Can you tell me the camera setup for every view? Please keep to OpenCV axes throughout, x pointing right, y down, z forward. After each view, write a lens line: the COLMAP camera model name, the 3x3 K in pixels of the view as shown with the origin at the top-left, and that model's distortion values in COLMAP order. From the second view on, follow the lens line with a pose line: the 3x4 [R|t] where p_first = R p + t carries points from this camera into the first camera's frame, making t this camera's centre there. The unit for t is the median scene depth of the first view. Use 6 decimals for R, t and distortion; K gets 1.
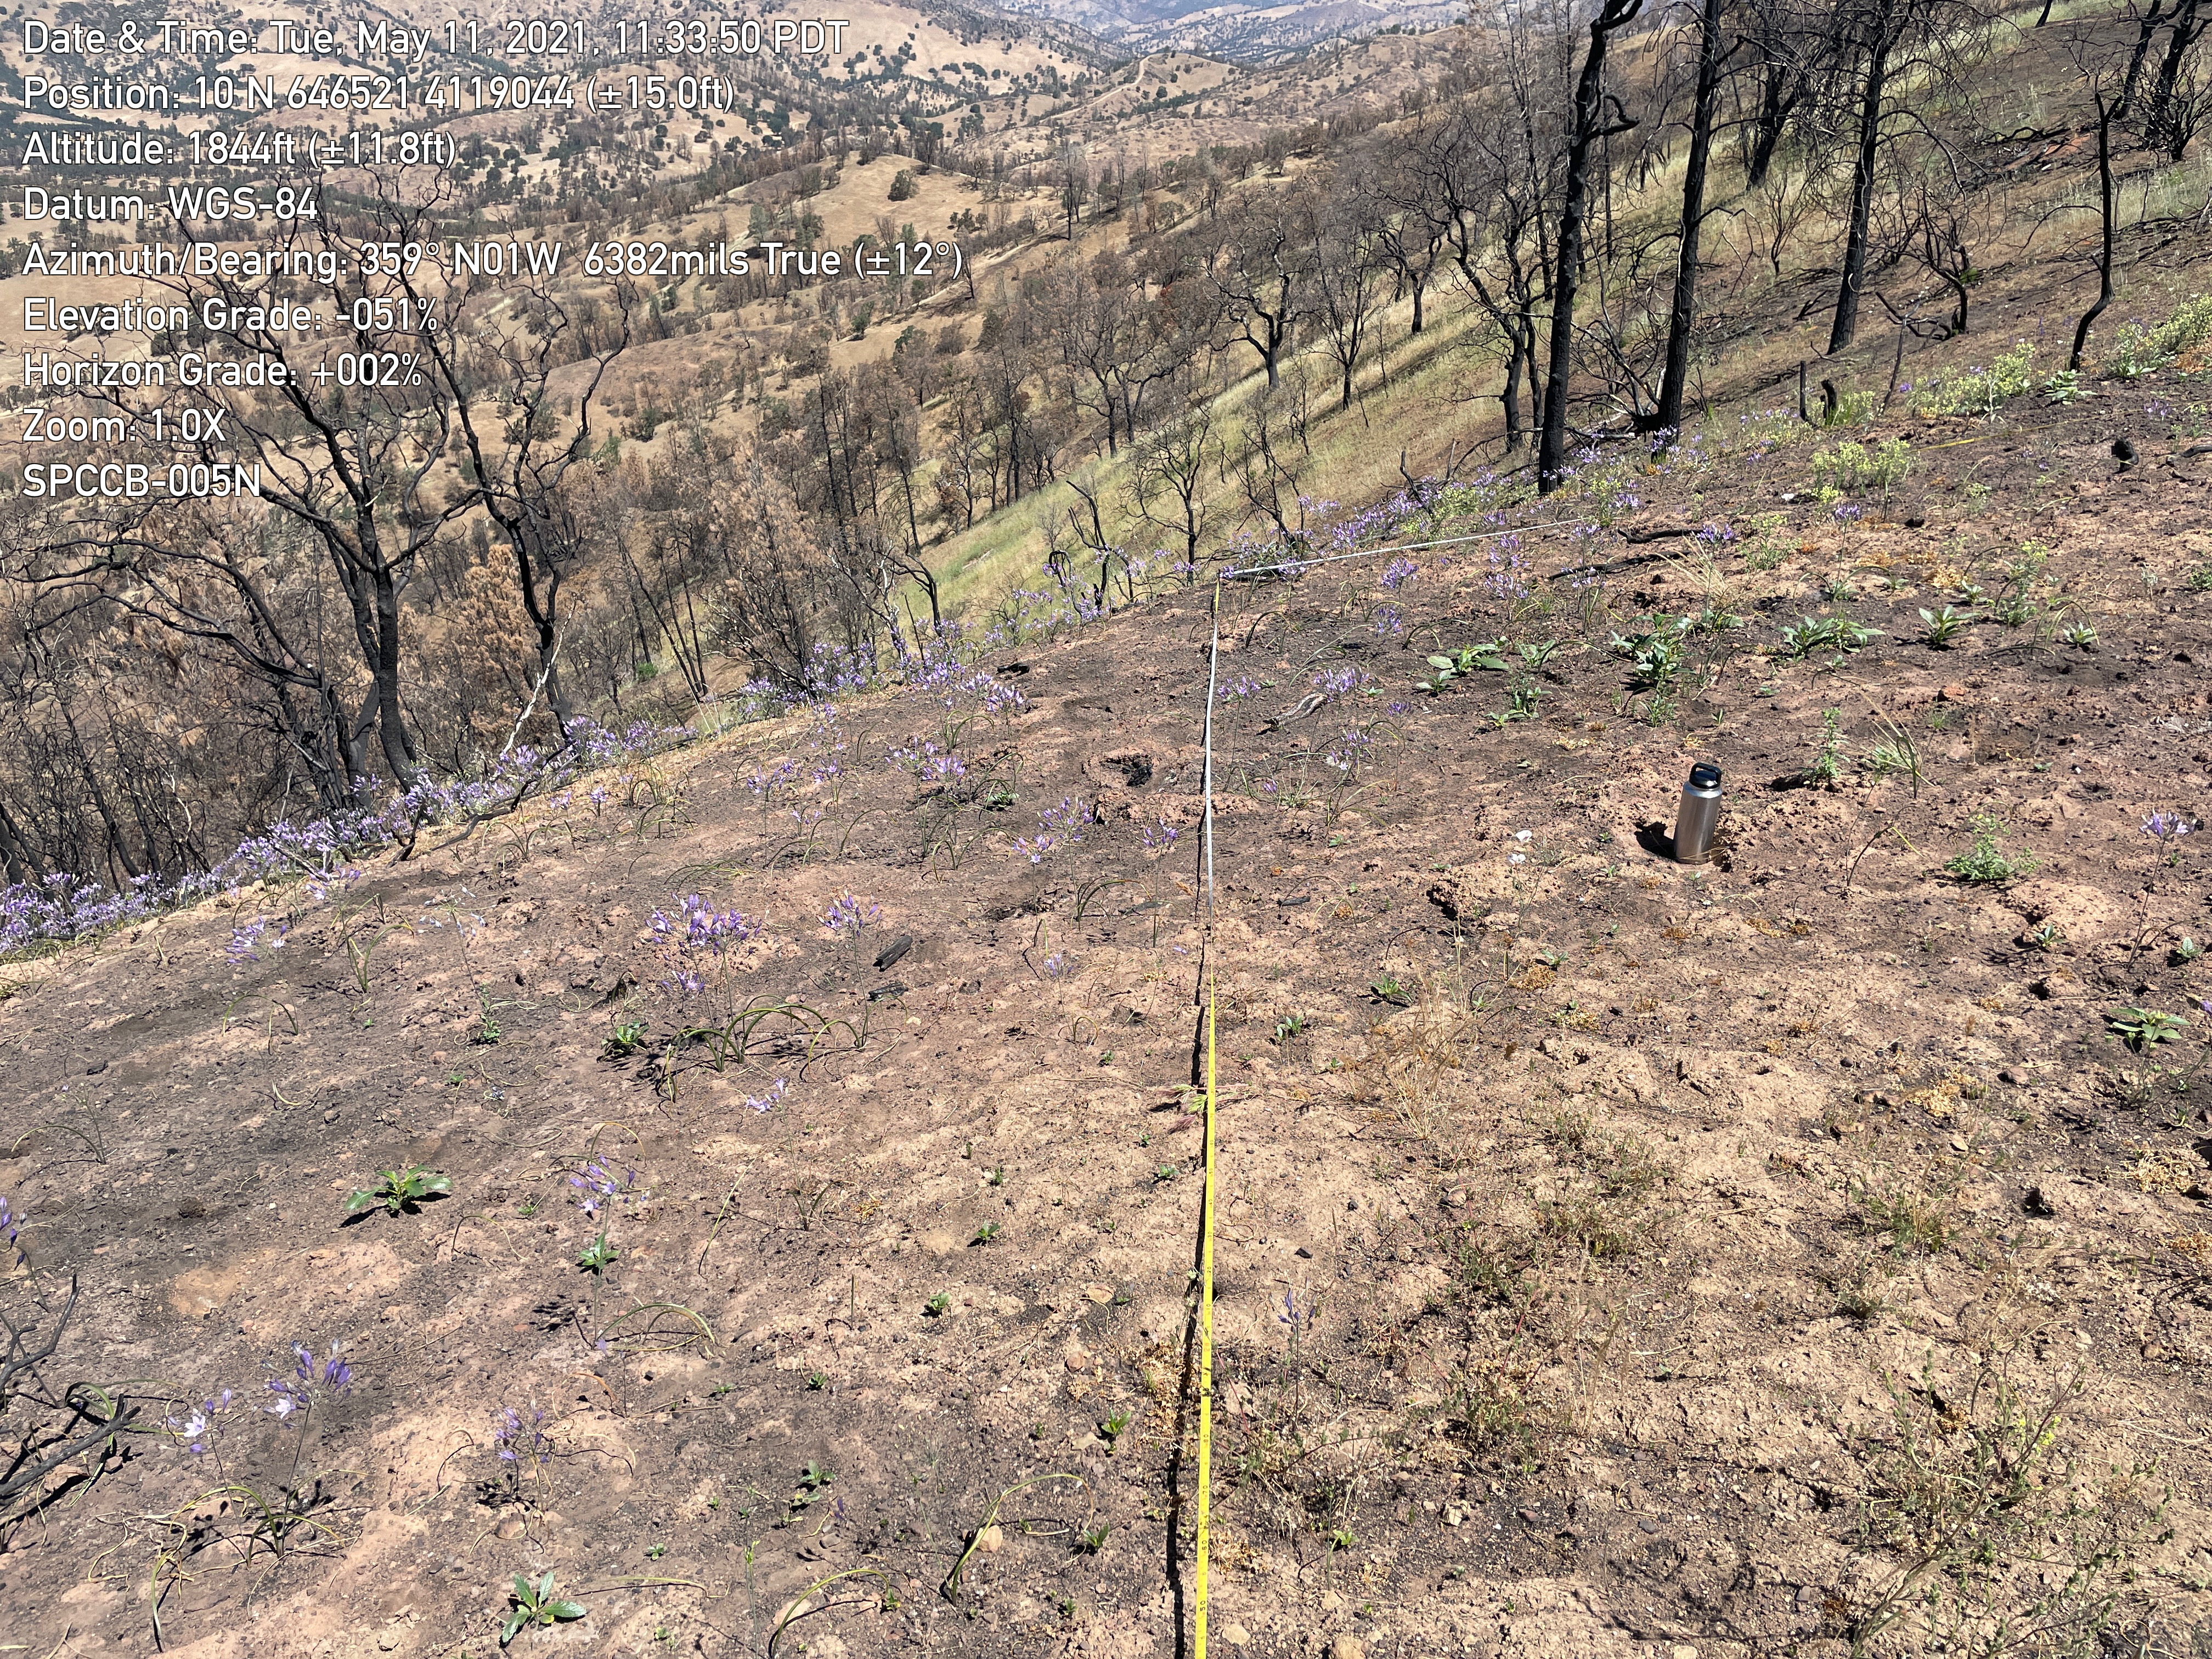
lens RADIAL K [[1685.6, 0, 1094.1], [0, 1685.6, 822.8], [0, 0, 1]] dist [0.082833, -0.105936]
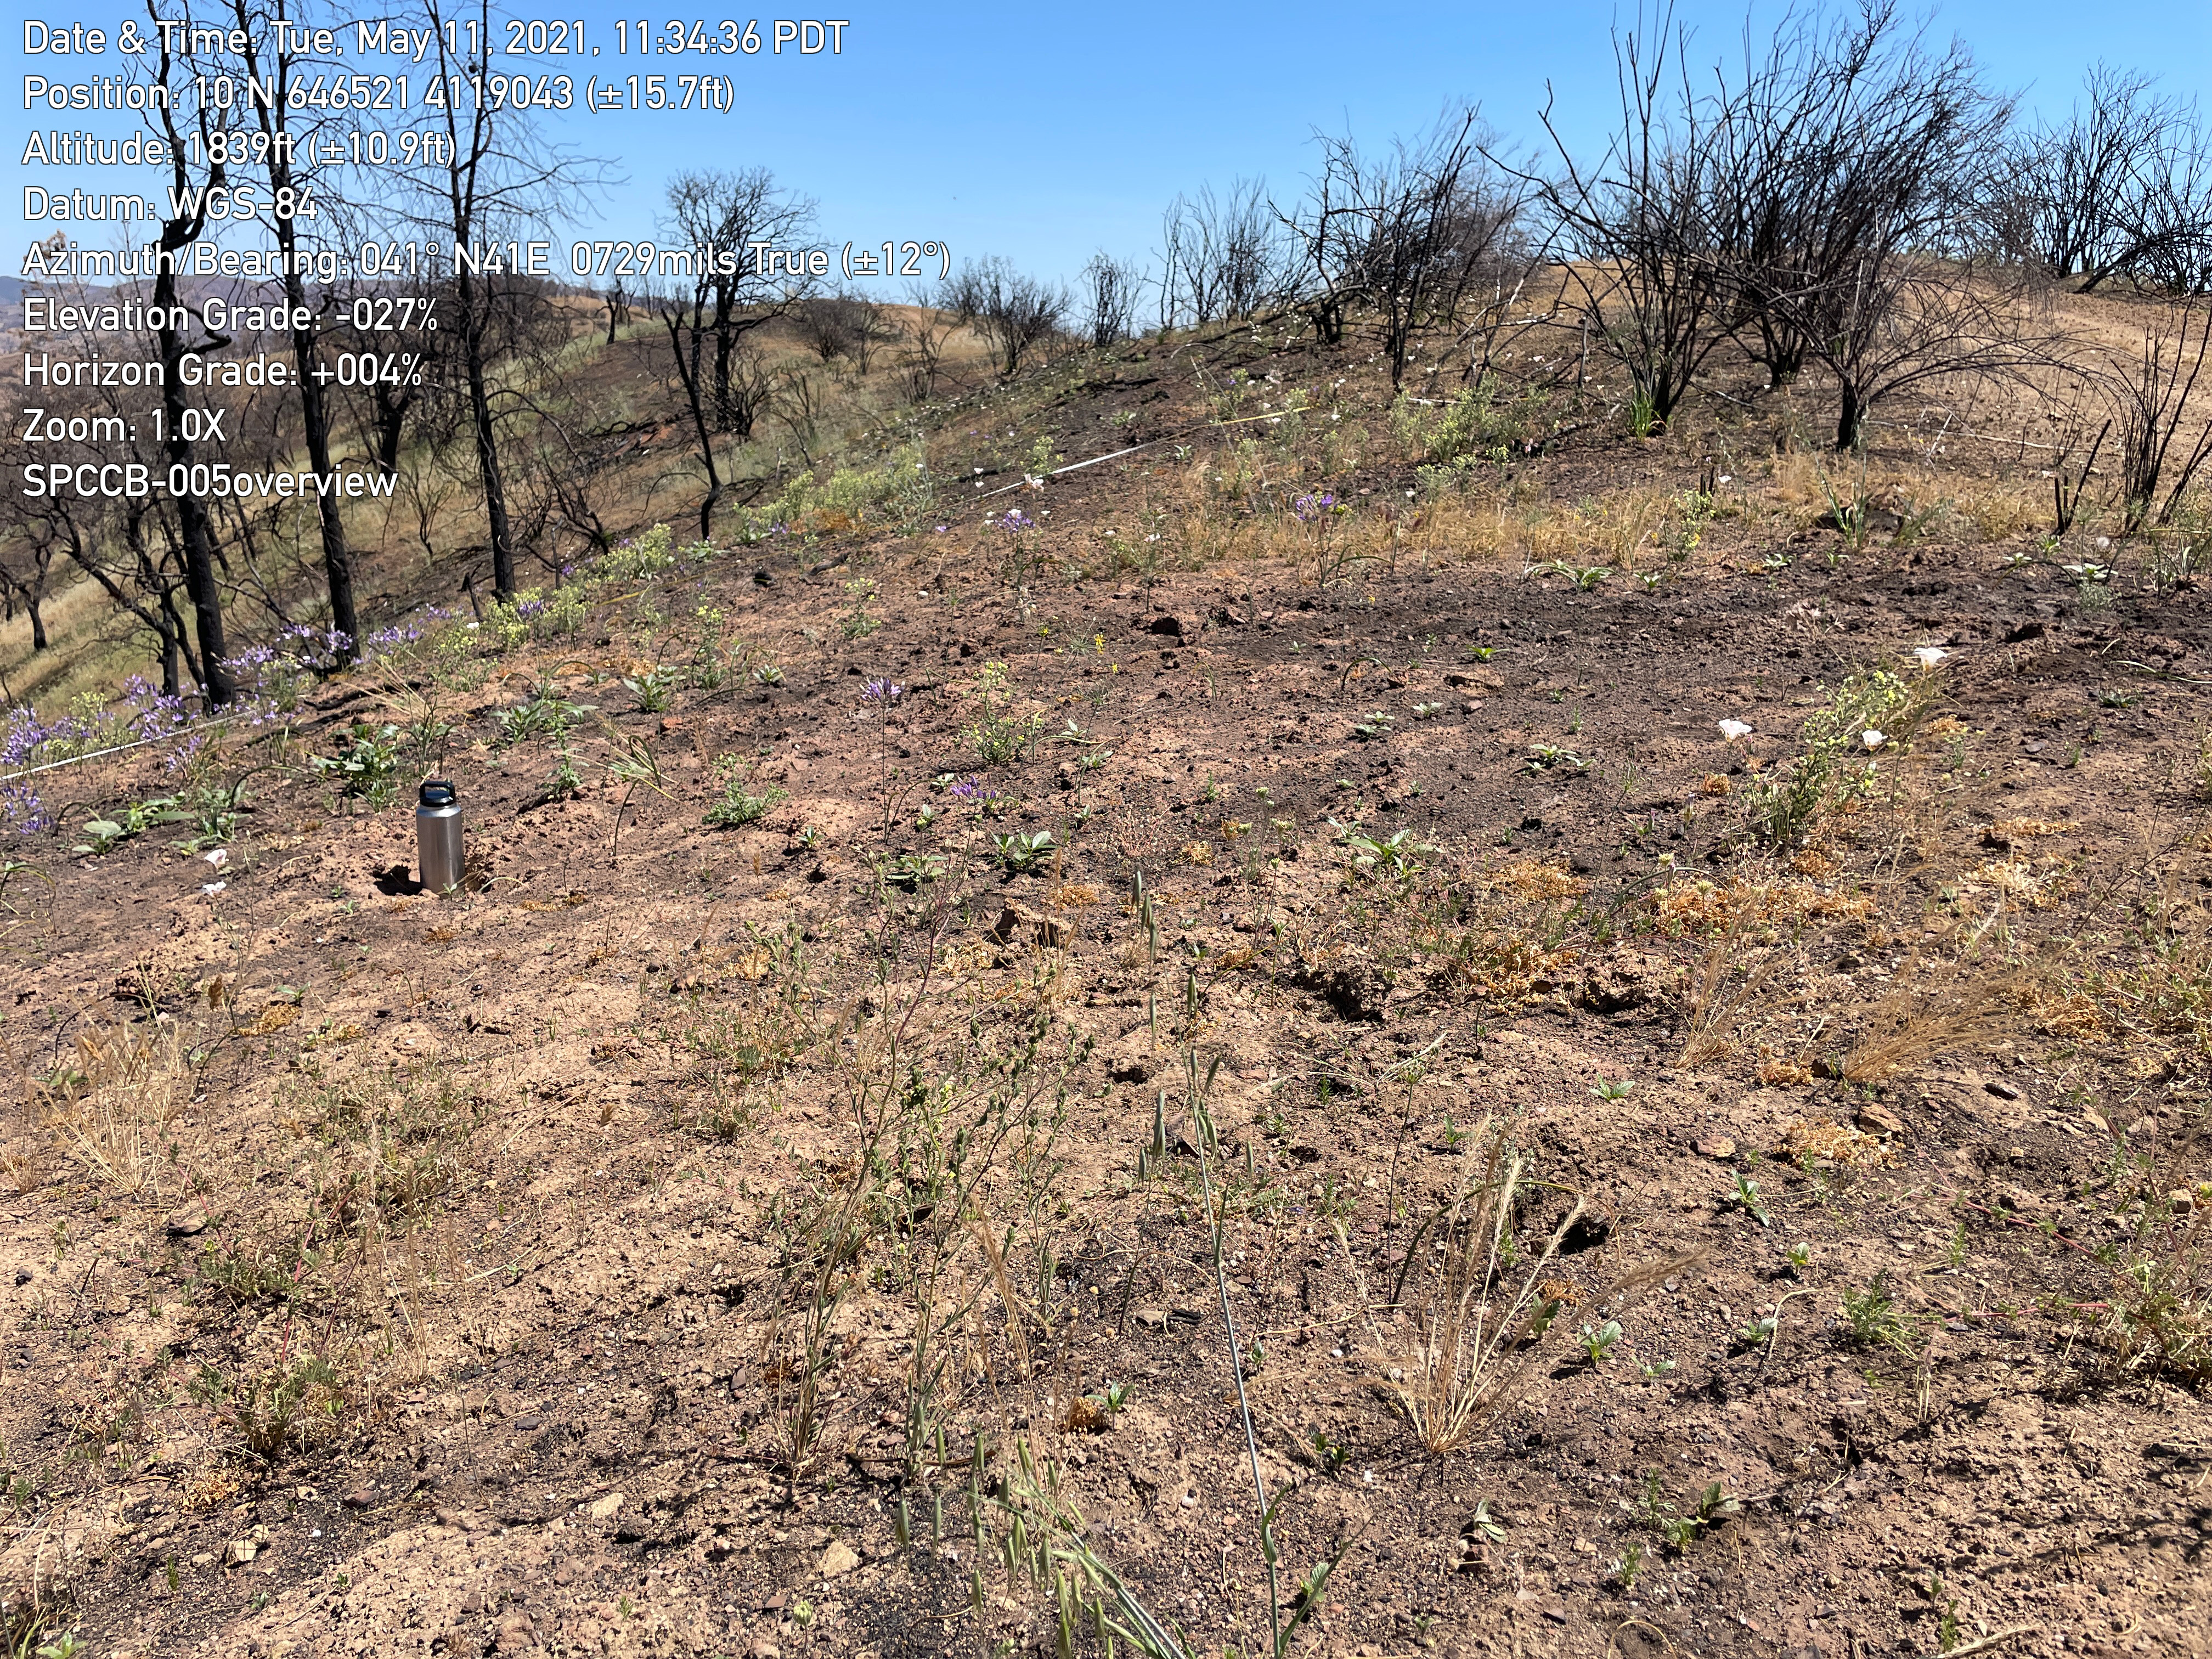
lens RADIAL K [[1685.6, 0, 1094.1], [0, 1685.6, 822.8], [0, 0, 1]] dist [0.082833, -0.105936]
pose [[0.744848, -0.156169, 0.648700, 0.039164], [0.276787, 0.956945, -0.087435, 0.154982], [-0.607116, 0.244677, 0.756005, 0.132170]]
